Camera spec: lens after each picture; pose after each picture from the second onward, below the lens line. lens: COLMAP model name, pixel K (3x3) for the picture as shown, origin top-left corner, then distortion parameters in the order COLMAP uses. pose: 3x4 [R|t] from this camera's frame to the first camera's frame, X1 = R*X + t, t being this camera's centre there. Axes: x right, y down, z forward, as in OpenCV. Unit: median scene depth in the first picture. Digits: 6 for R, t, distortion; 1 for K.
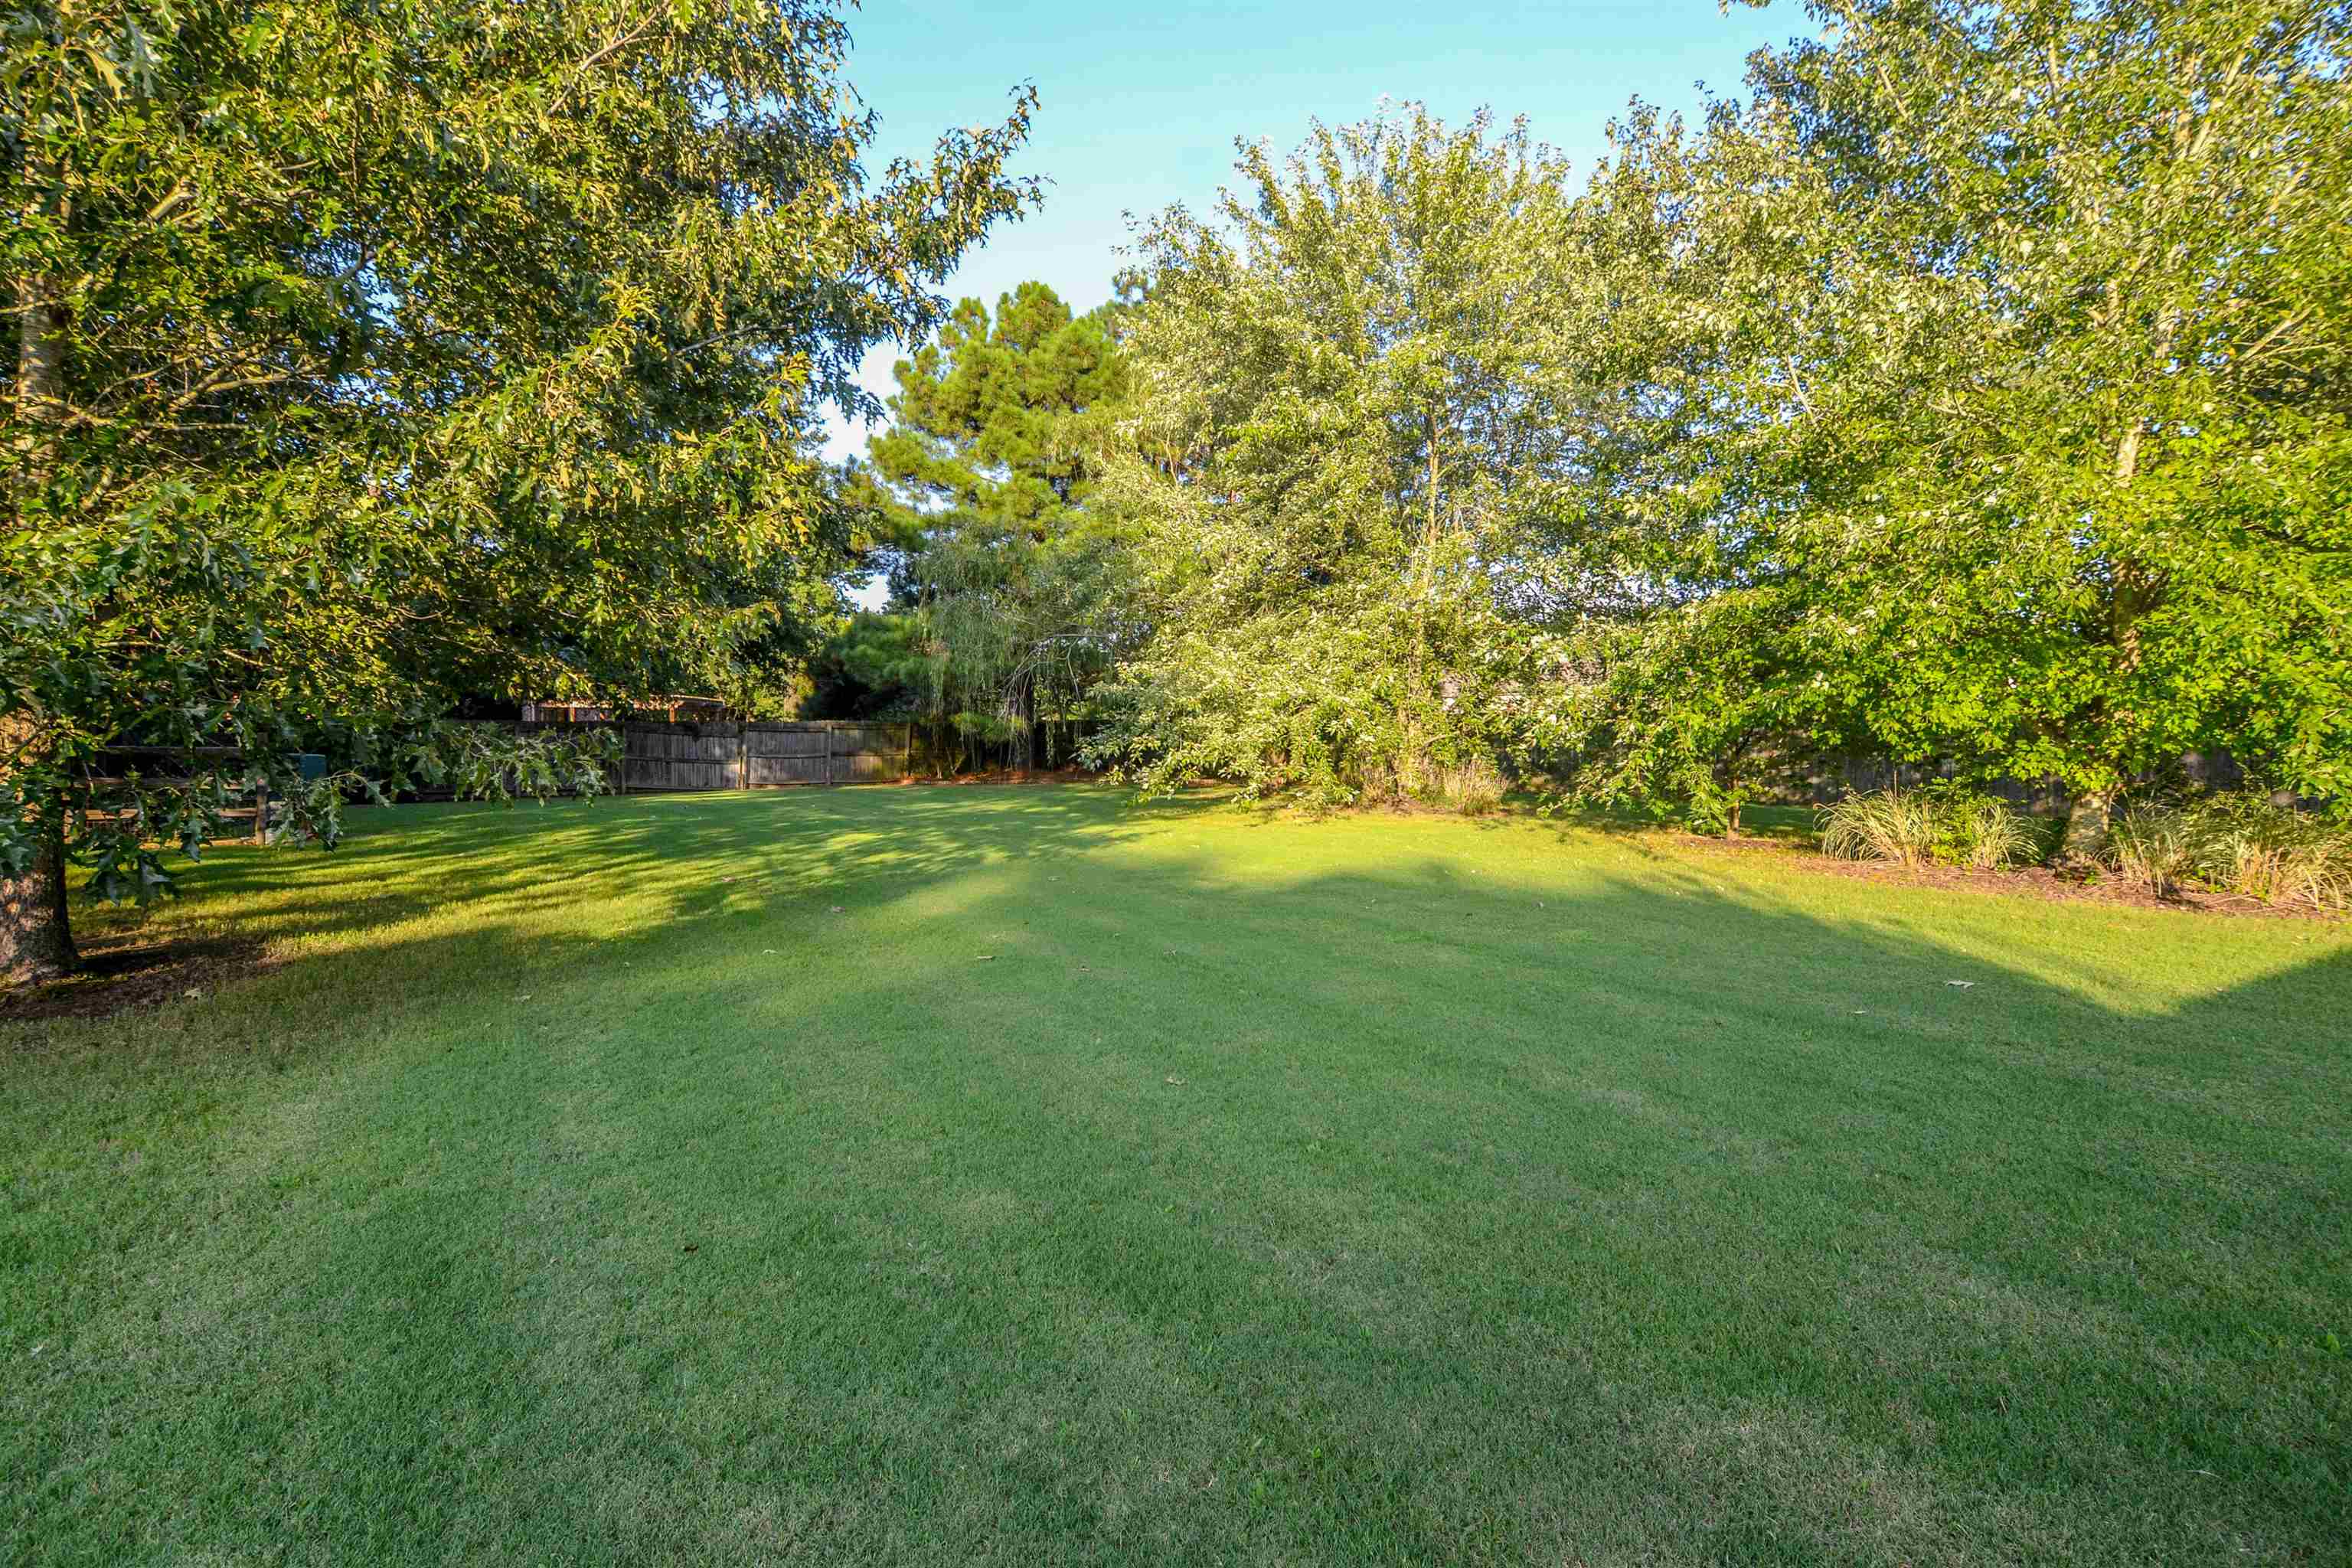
lens RADIAL K [[1233.9, 0, 1176.0], [0, 1233.9, 776.6], [0, 0, 1]] dist [0.000977, 0.000312]
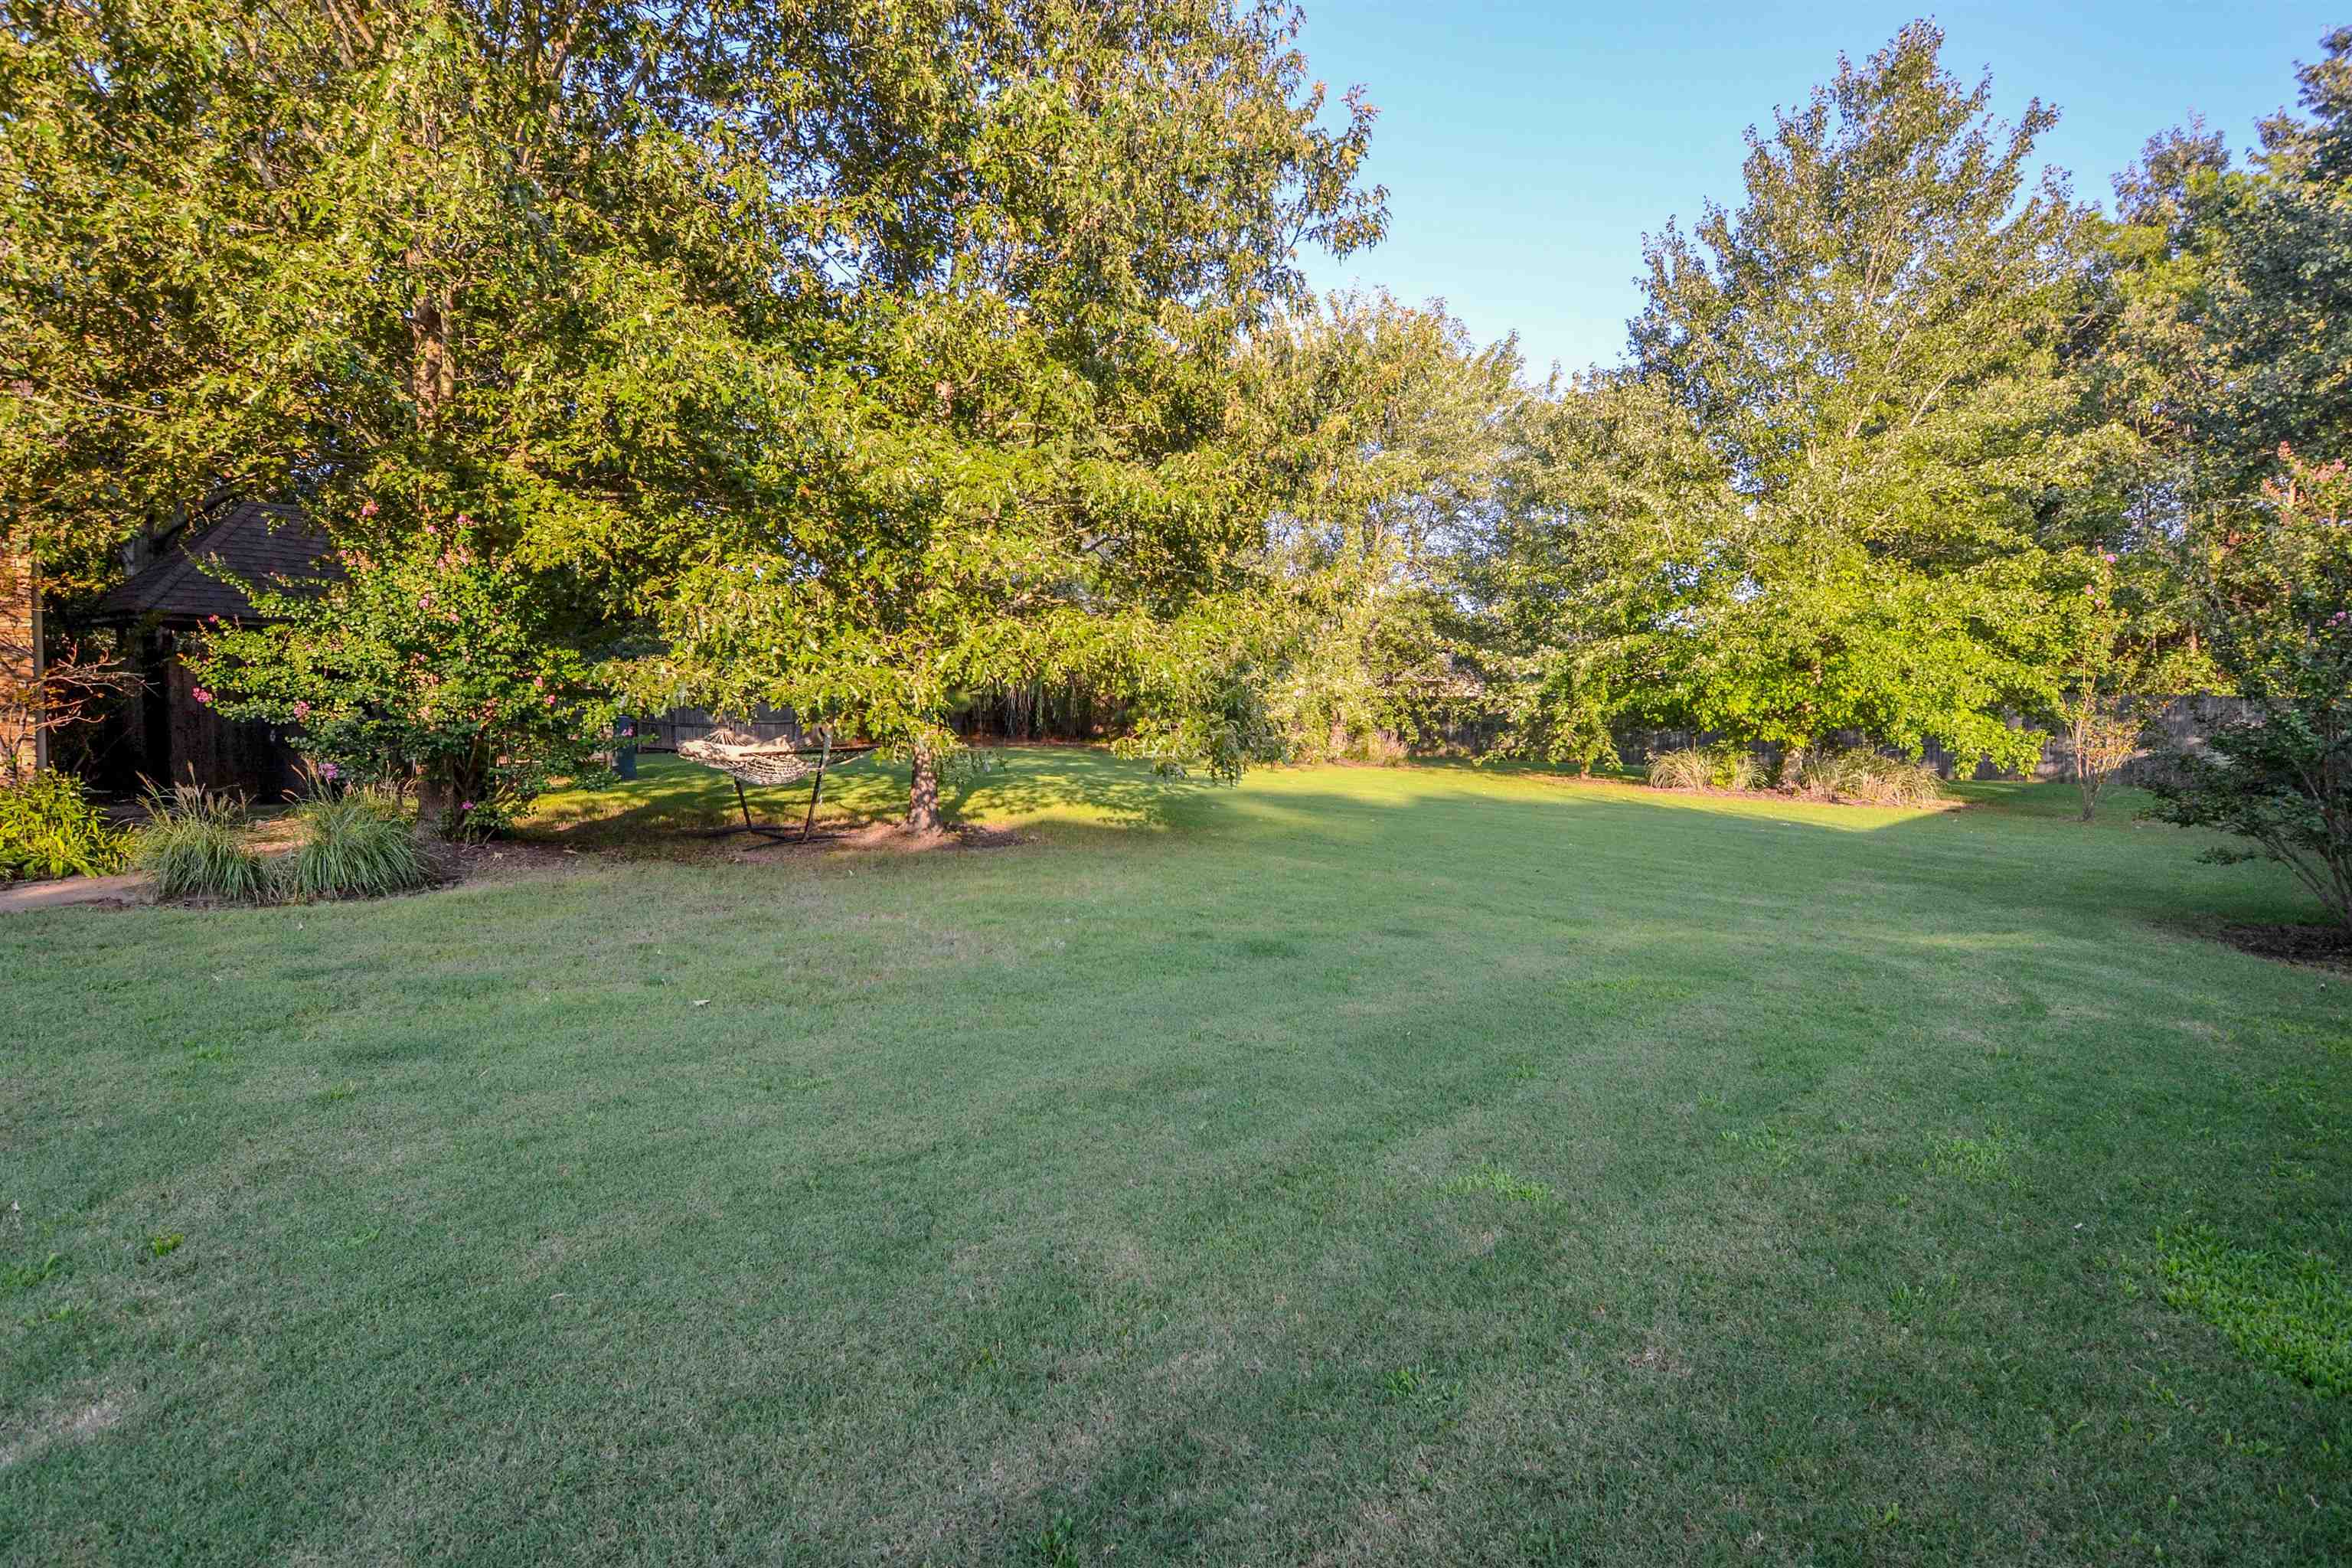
lens RADIAL K [[1148.5, 0, 1163.5], [0, 1148.5, 776.3], [0, 0, 1]] dist [-0.023562, 0.000961]
pose [[0.975963, -0.004932, 0.217878, -0.601609], [-0.001123, 0.999617, 0.027657, 0.008250], [-0.217931, -0.027237, 0.975584, -0.510294]]
